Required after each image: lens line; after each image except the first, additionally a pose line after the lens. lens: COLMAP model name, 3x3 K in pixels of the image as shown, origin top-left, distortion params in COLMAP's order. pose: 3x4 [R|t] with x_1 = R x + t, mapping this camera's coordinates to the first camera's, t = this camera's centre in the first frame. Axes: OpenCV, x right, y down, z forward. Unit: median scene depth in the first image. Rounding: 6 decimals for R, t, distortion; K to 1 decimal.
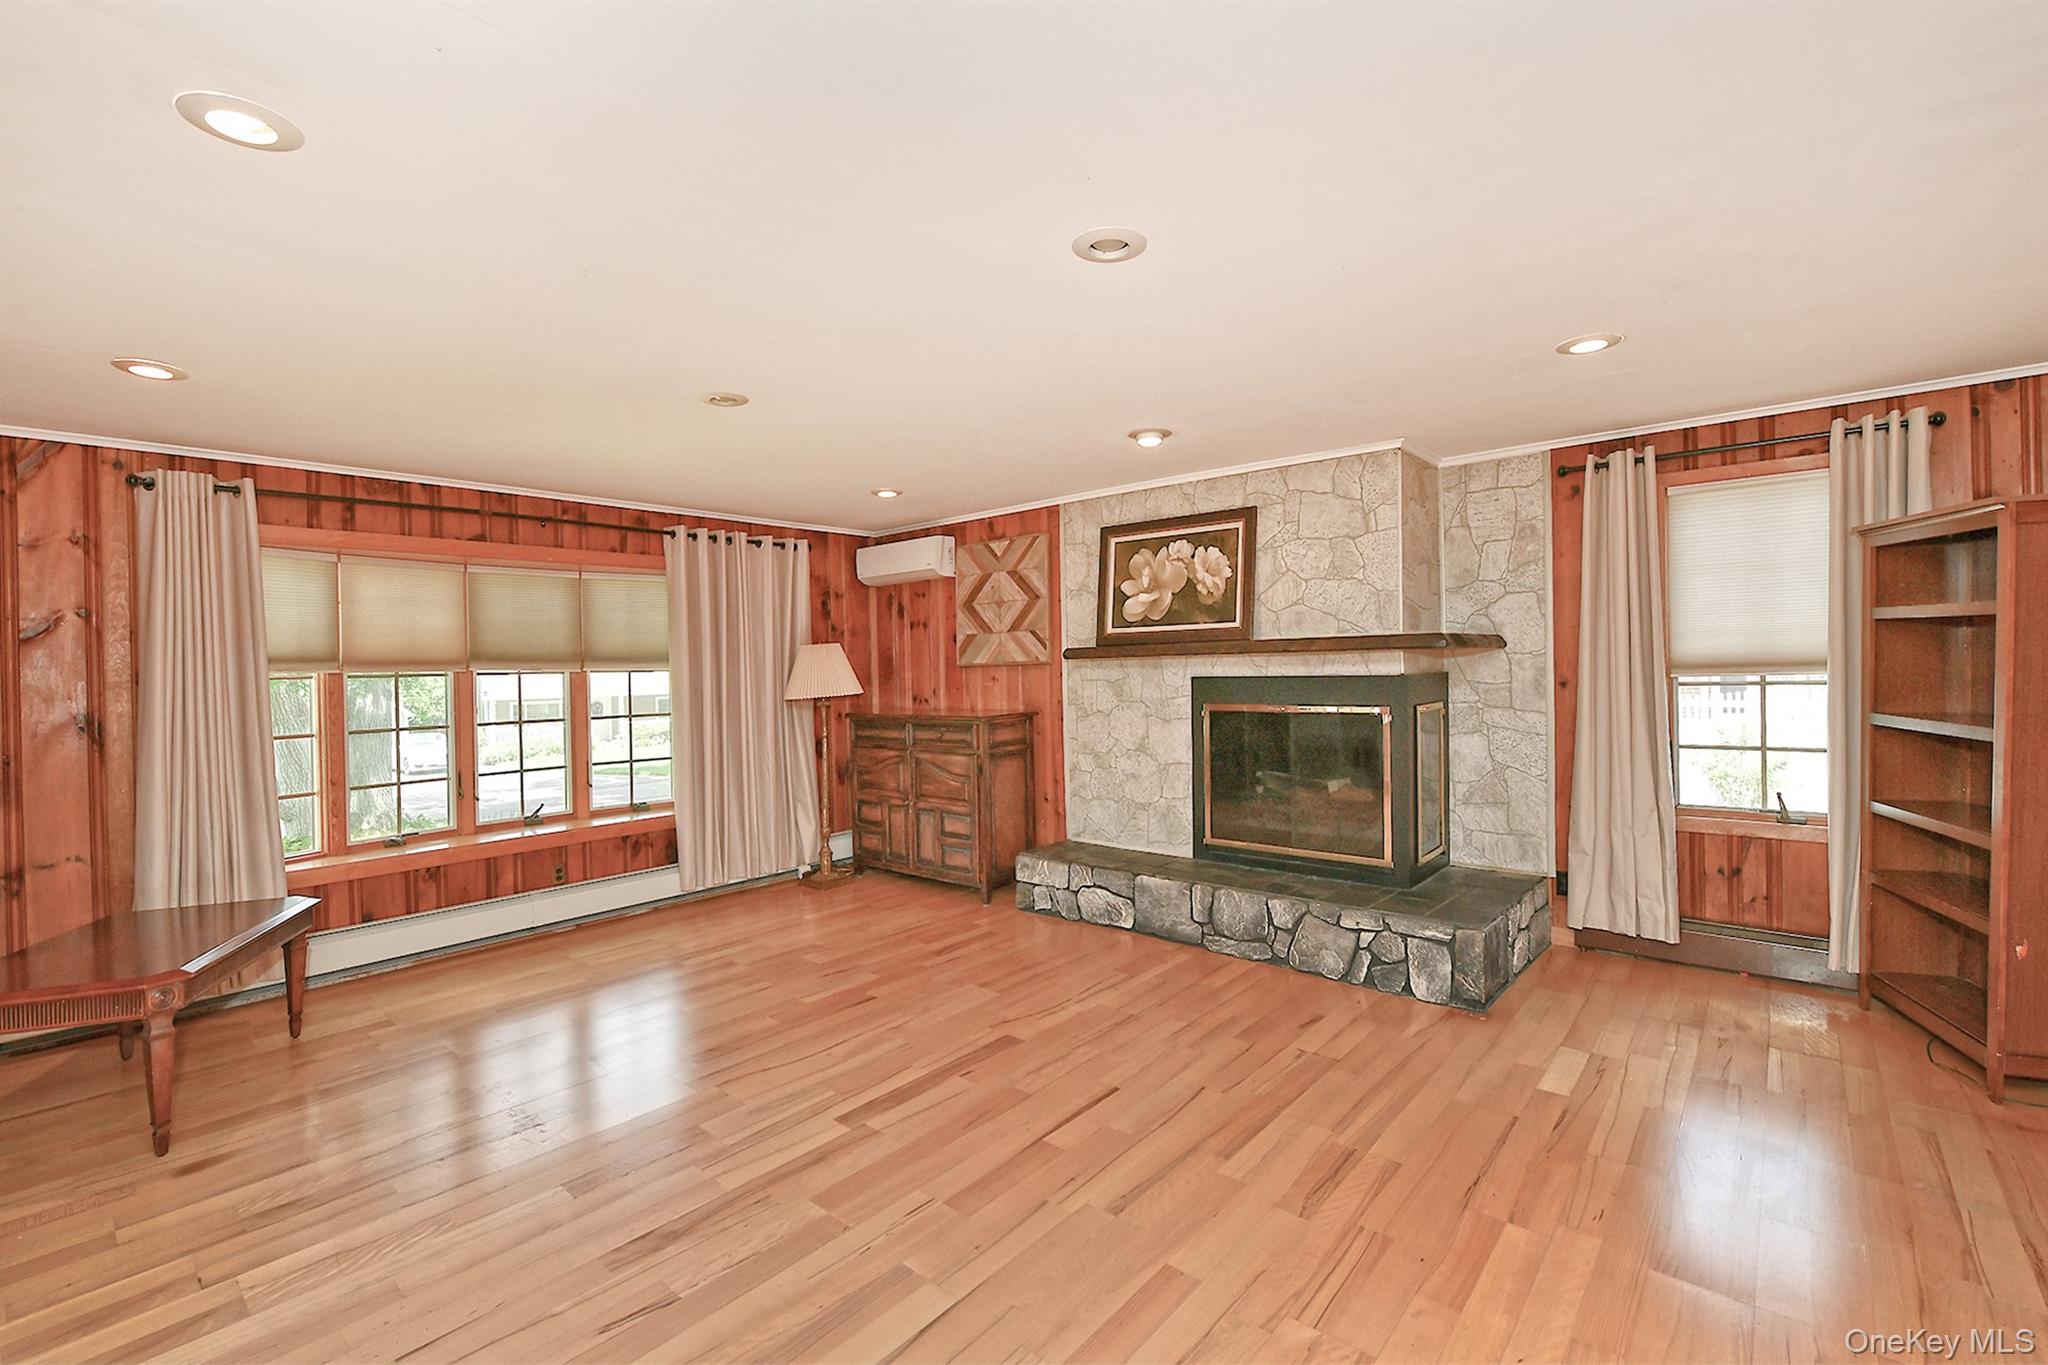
lens RADIAL K [[848.1, 0, 1024.0], [0, 848.1, 682.5], [0, 0, 1]] dist [0.001320, 0.000144]
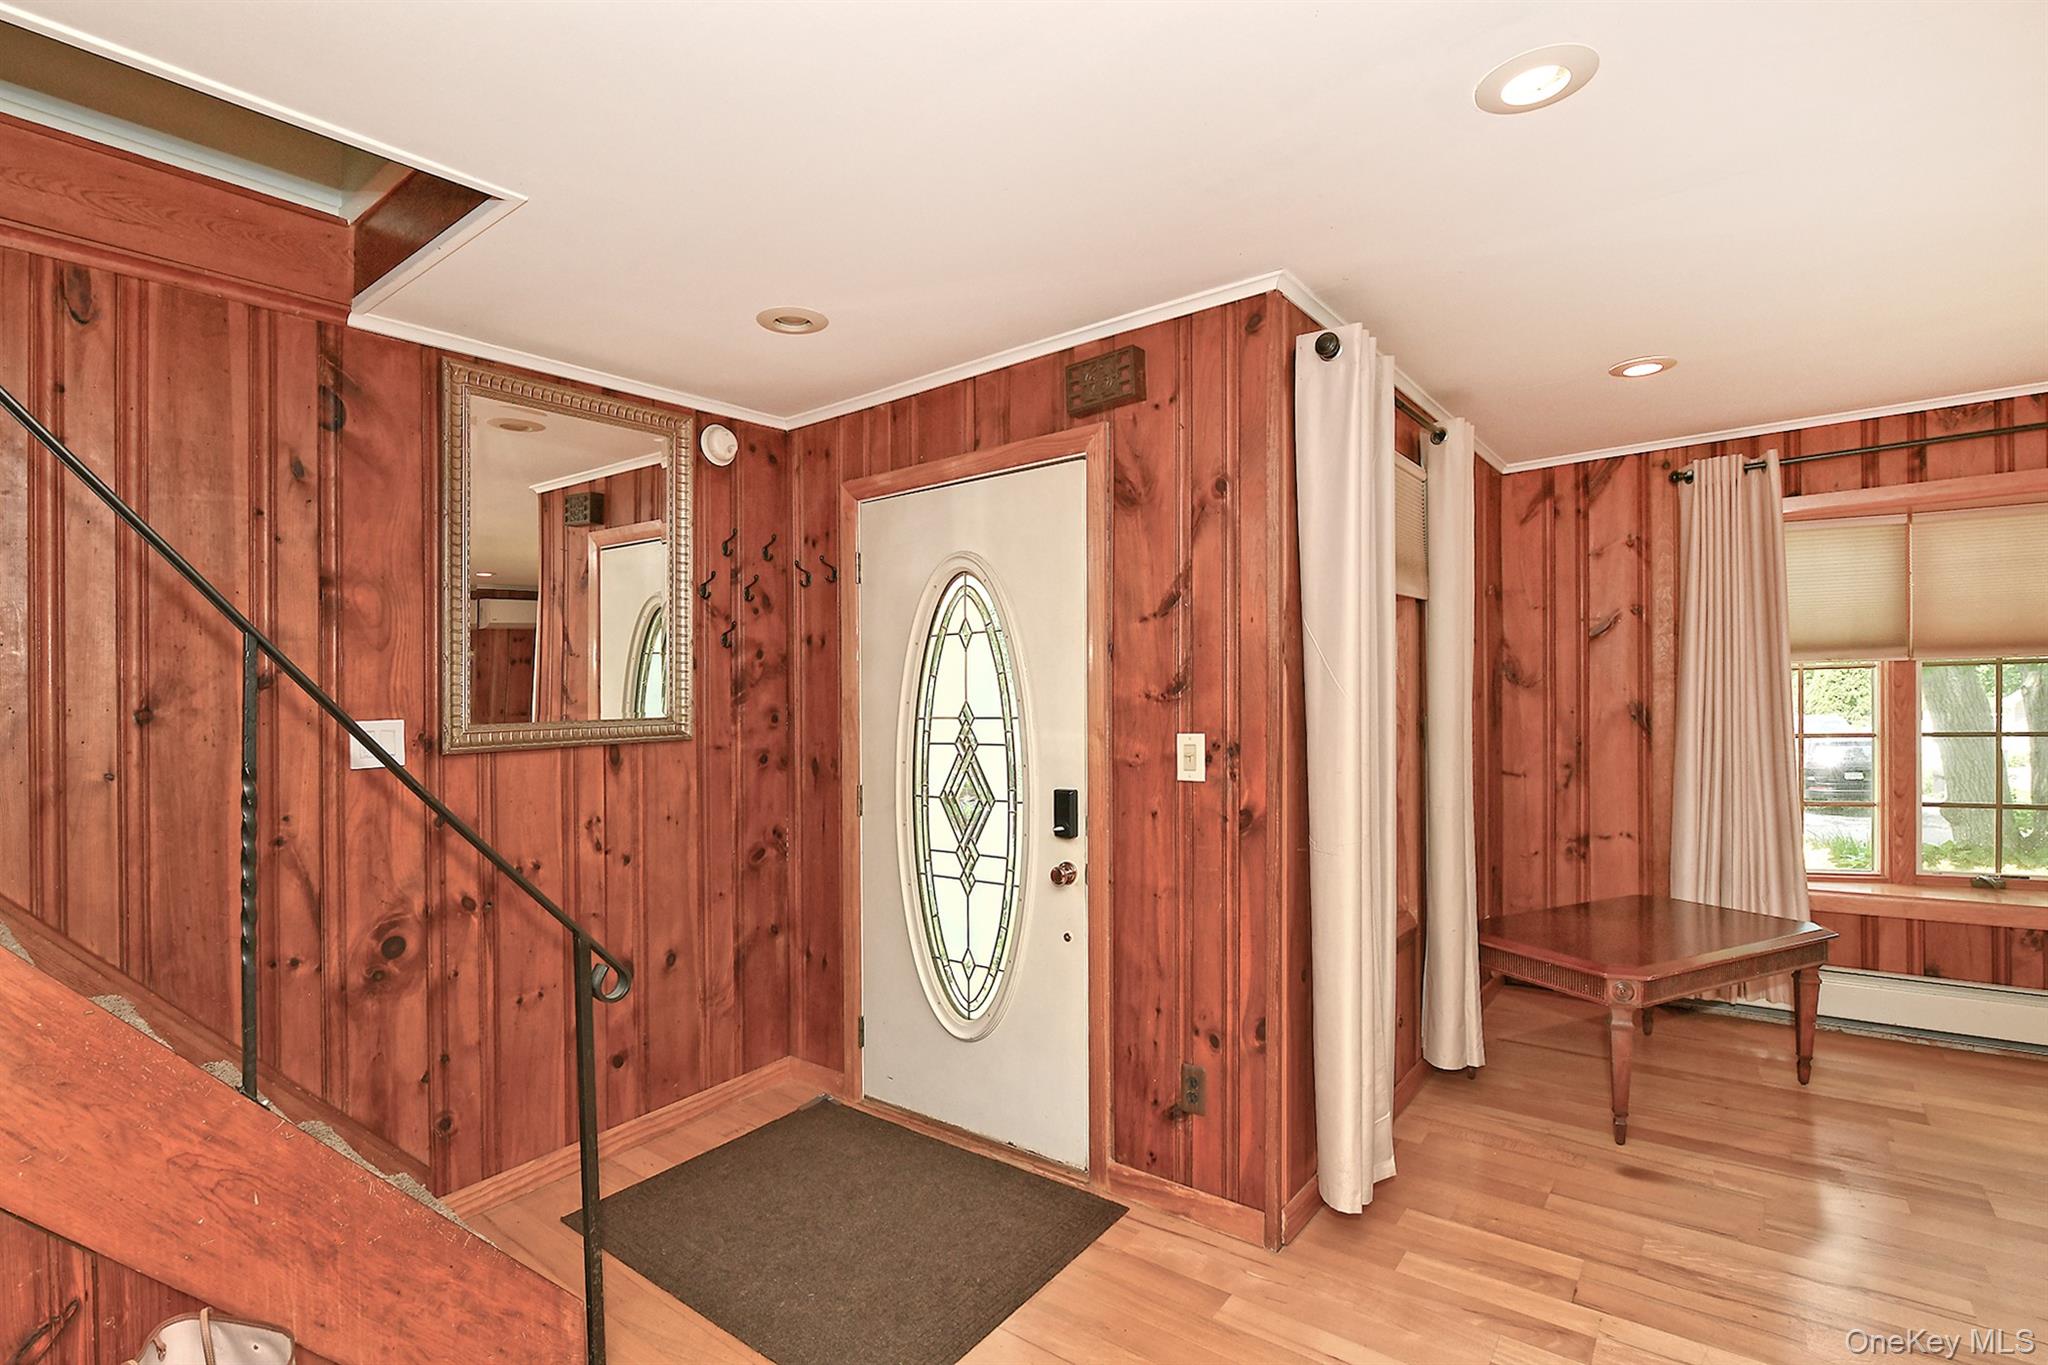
lens RADIAL K [[941.1, 0, 1025.2], [0, 941.1, 692.5], [0, 0, 1]] dist [-0.001047, 0.000081]
pose [[0.089129, 0.022833, -0.995758, 0.018095], [0.004857, 0.999715, 0.023359, -0.008166], [0.996008, -0.006919, 0.088992, 0.117237]]
